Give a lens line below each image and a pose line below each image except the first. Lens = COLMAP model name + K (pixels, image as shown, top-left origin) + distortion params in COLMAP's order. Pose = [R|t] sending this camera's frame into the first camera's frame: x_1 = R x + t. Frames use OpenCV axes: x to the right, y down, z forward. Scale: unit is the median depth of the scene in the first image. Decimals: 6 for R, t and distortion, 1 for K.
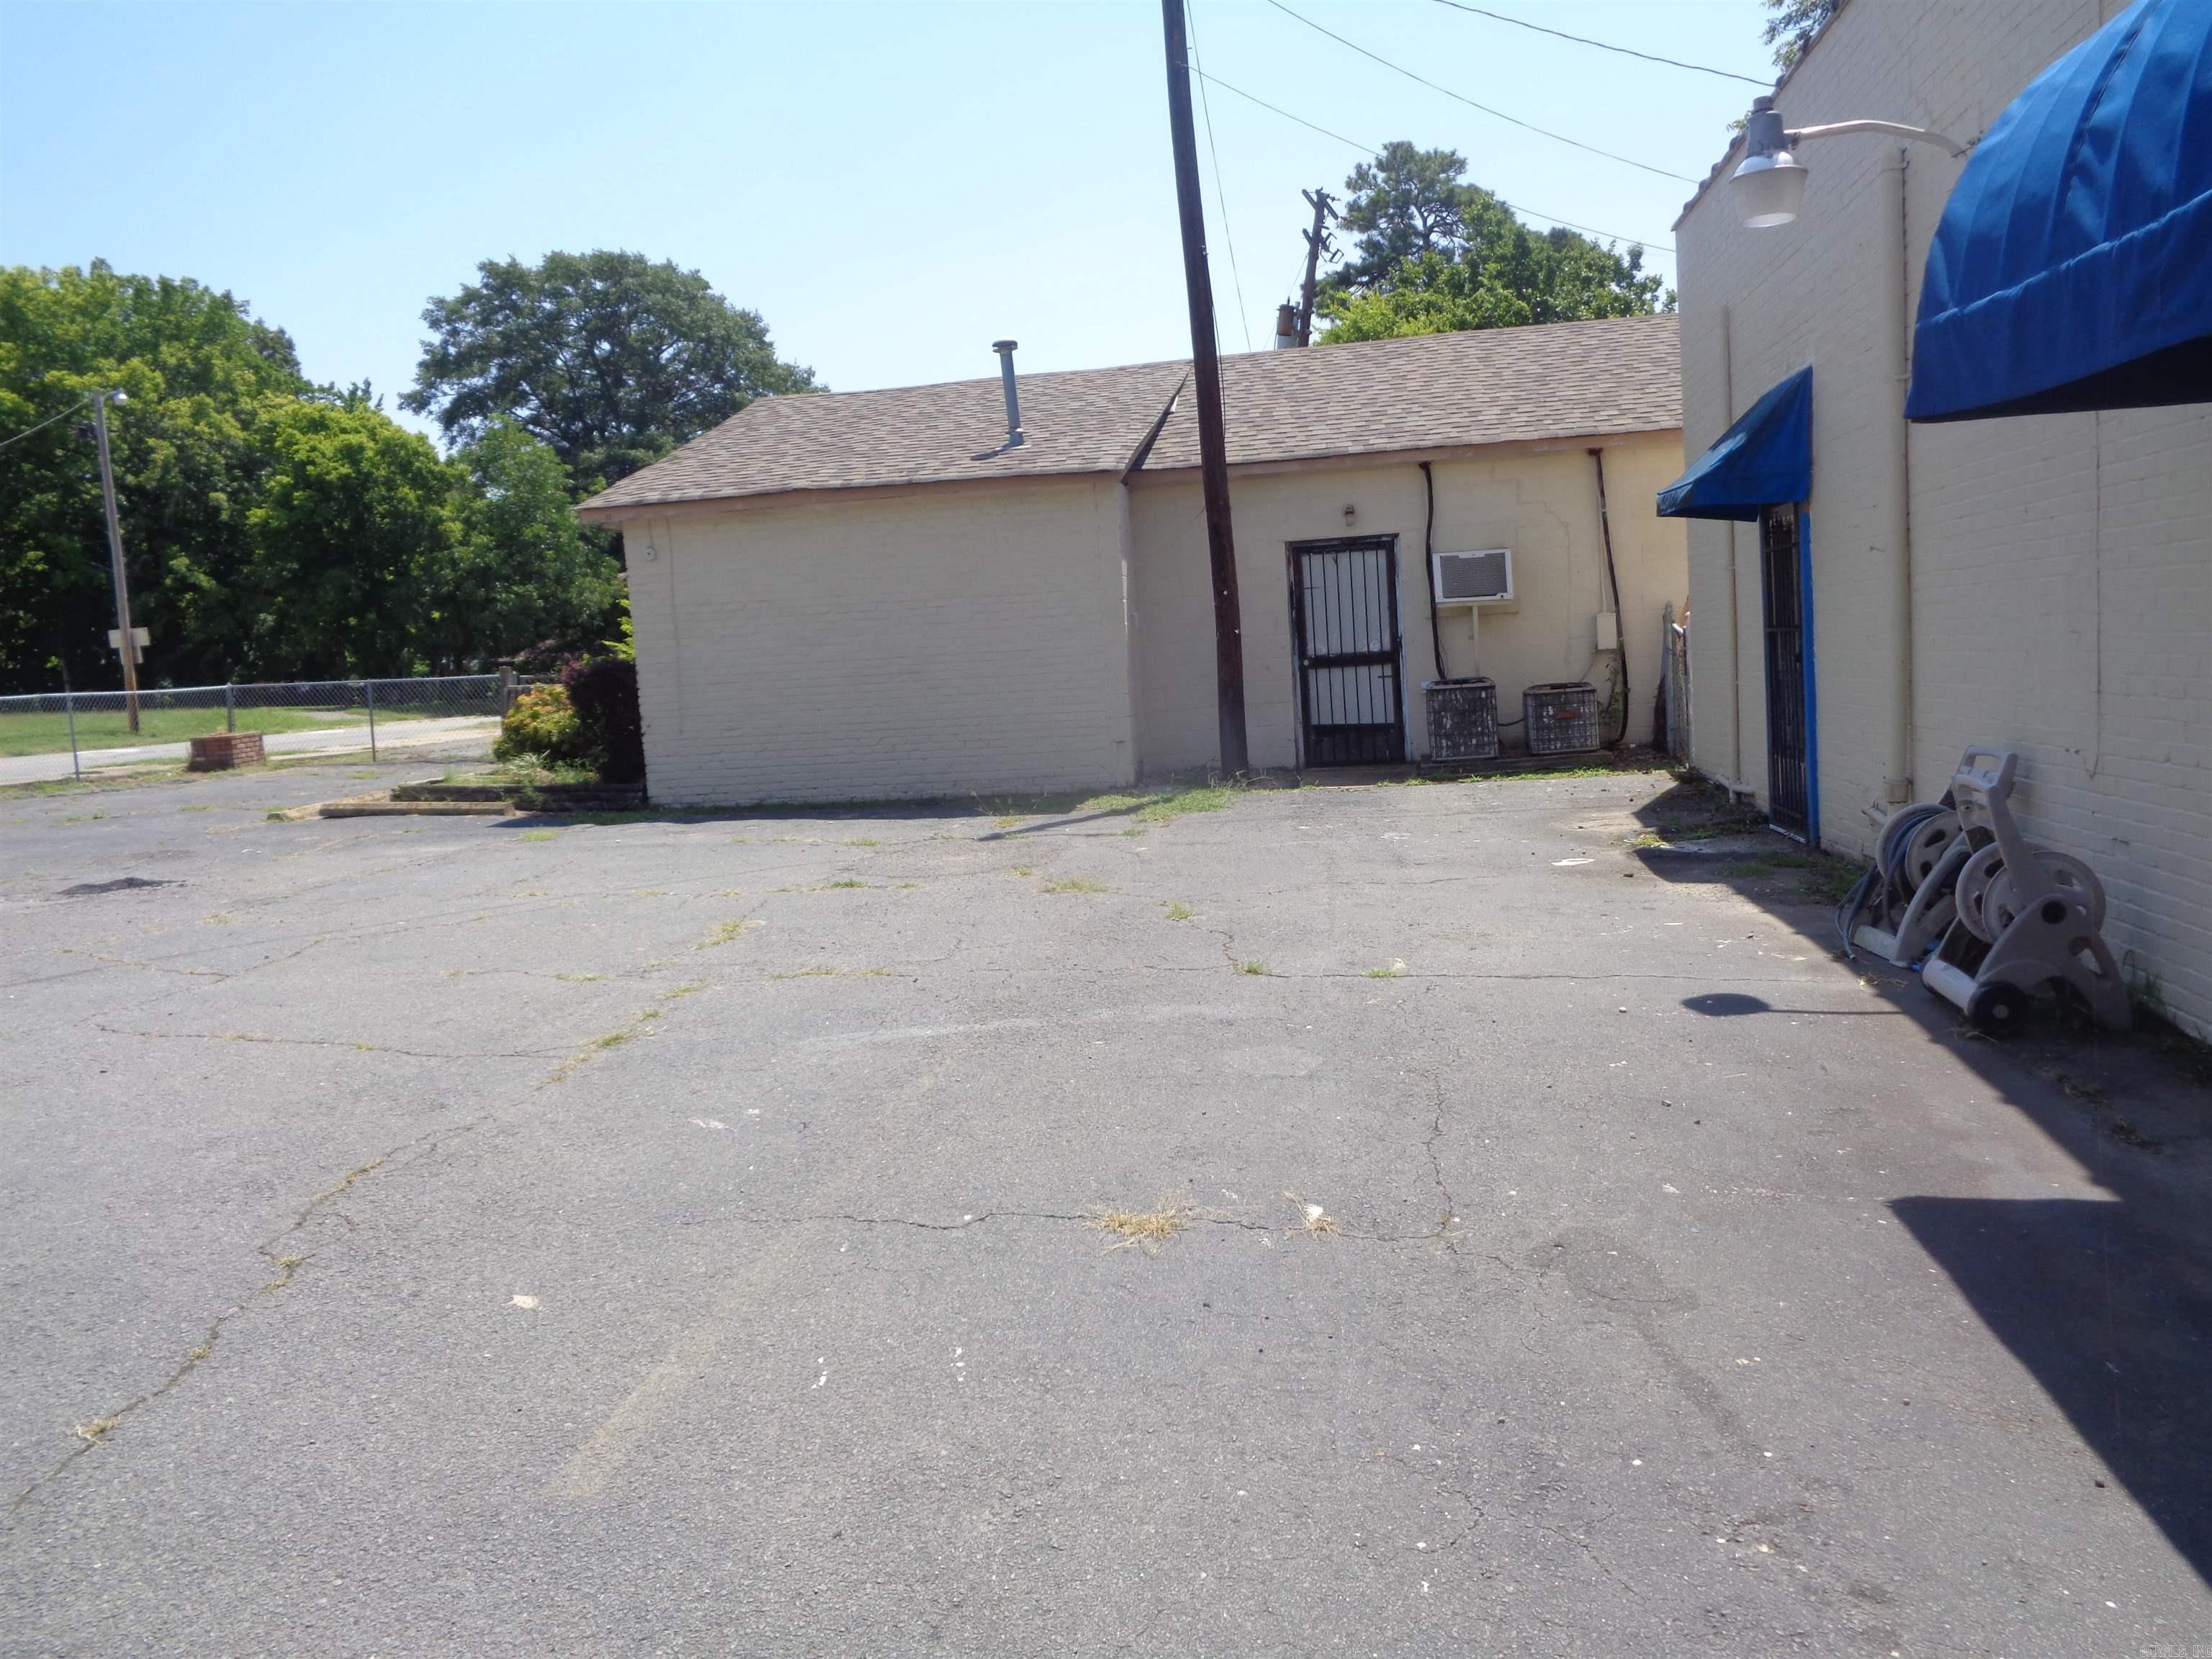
lens RADIAL K [[1738.9, 0, 1120.5], [0, 1738.9, 832.0], [0, 0, 1]] dist [-0.021939, 0.003608]
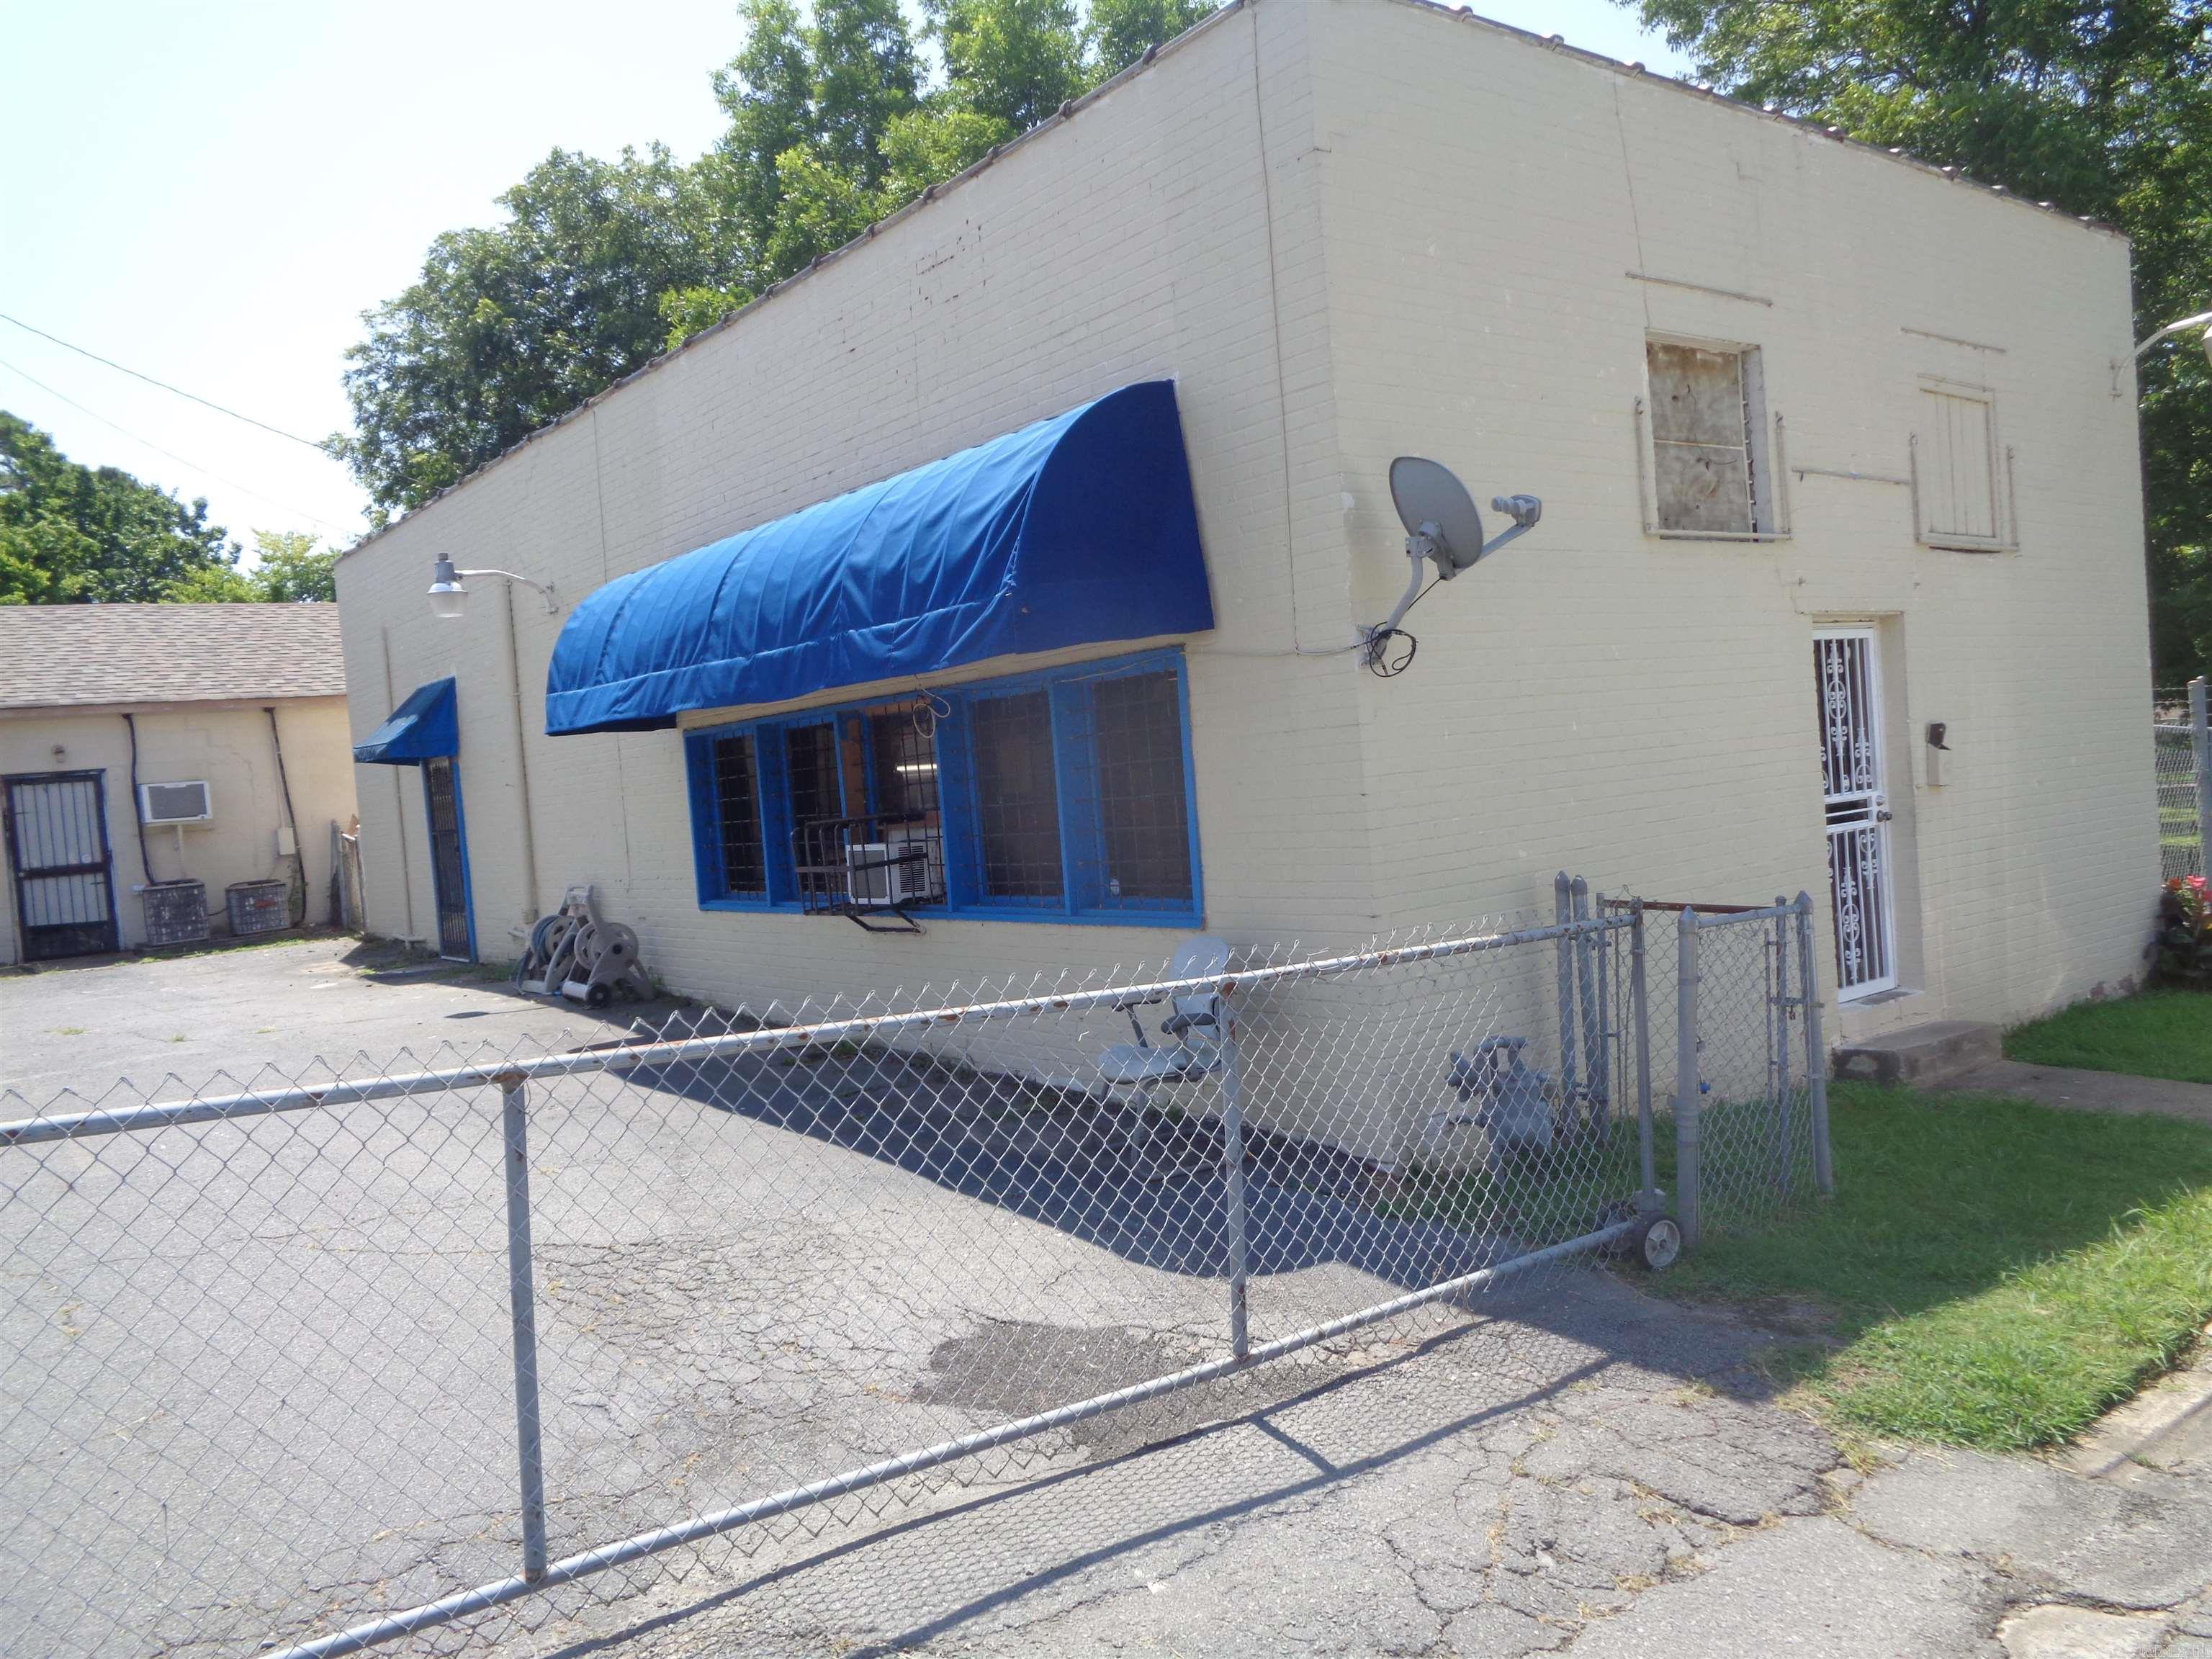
lens RADIAL K [[1640.1, 0, 1111.2], [0, 1640.1, 788.6], [0, 0, 1]] dist [-0.027773, -0.001335]
pose [[0.690288, -0.004331, 0.723522, -0.191427], [0.113088, 0.988338, -0.101977, 0.044874], [-0.714643, 0.152215, 0.682727, -0.325041]]
